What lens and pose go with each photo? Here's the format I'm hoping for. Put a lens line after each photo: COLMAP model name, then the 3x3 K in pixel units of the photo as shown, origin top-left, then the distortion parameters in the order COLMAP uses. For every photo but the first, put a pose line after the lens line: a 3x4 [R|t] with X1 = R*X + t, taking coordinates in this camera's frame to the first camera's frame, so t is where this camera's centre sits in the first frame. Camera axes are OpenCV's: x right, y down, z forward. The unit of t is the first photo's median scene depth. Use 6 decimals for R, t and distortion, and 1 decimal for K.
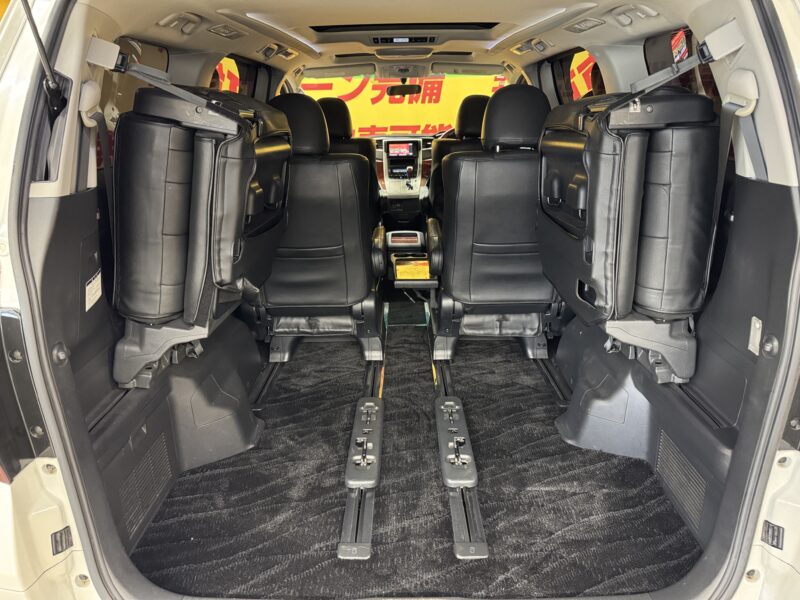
lens RADIAL K [[549.6, 0, 398.0], [0, 549.6, 326.4], [0, 0, 1]] dist [0.000534, -0.000096]
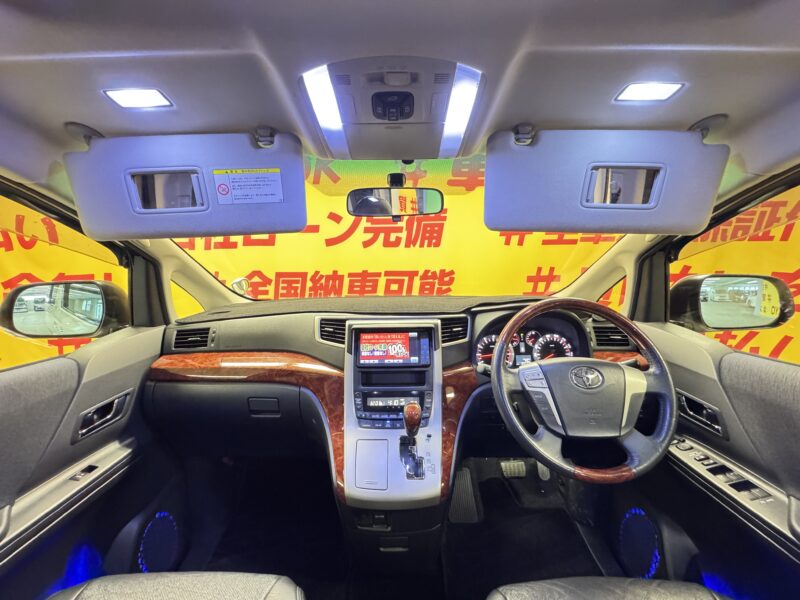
lens RADIAL K [[316.4, 0, 400.0], [0, 316.4, 300.0], [0, 0, 1]] dist [0.000599, -0.000018]
pose [[0.999956, 0.005150, 0.007784, 0.007695], [-0.003228, 0.973351, -0.229299, -0.210463], [-0.008758, 0.229264, 0.973325, 0.534570]]
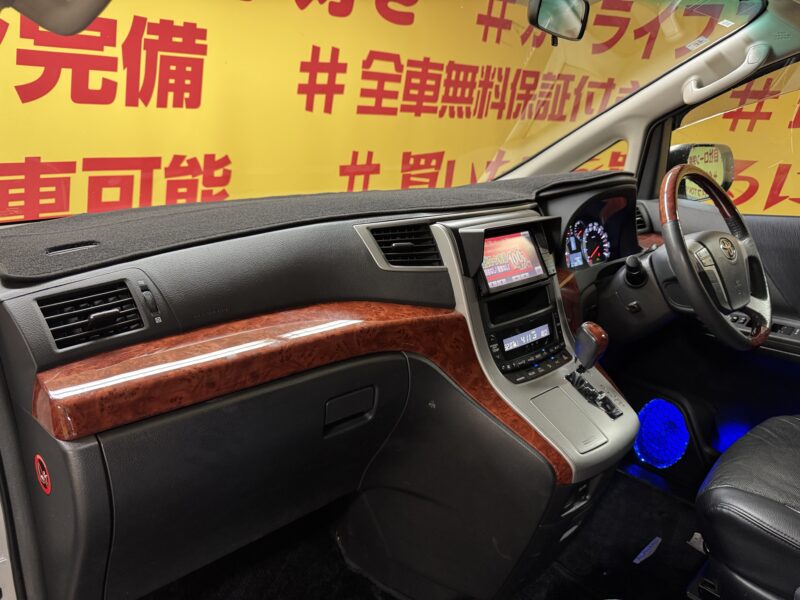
lens RADIAL K [[572.7, 0, 409.7], [0, 572.7, 300.3], [0, 0, 1]] dist [0.005362, -0.018647]
pose [[0.721540, -0.166246, 0.672118, -0.140260], [0.233011, 0.972426, -0.009619, -0.216008], [-0.651986, 0.163551, 0.740382, 0.583139]]
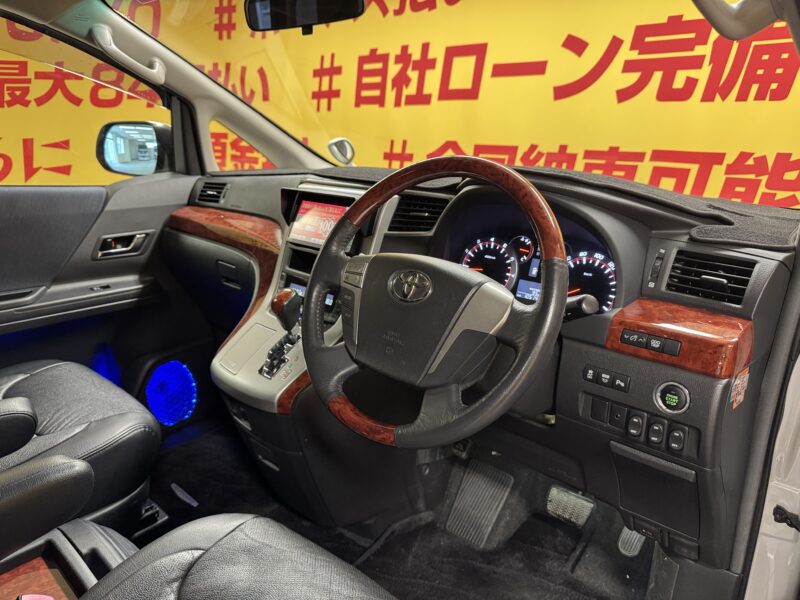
lens RADIAL K [[572.7, 0, 409.7], [0, 572.7, 300.3], [0, 0, 1]] dist [0.005362, -0.018647]
pose [[0.747706, 0.218453, -0.627068, 0.161698], [-0.269834, 0.962810, 0.013670, -0.208171], [0.606733, 0.158984, 0.778845, 0.557599]]
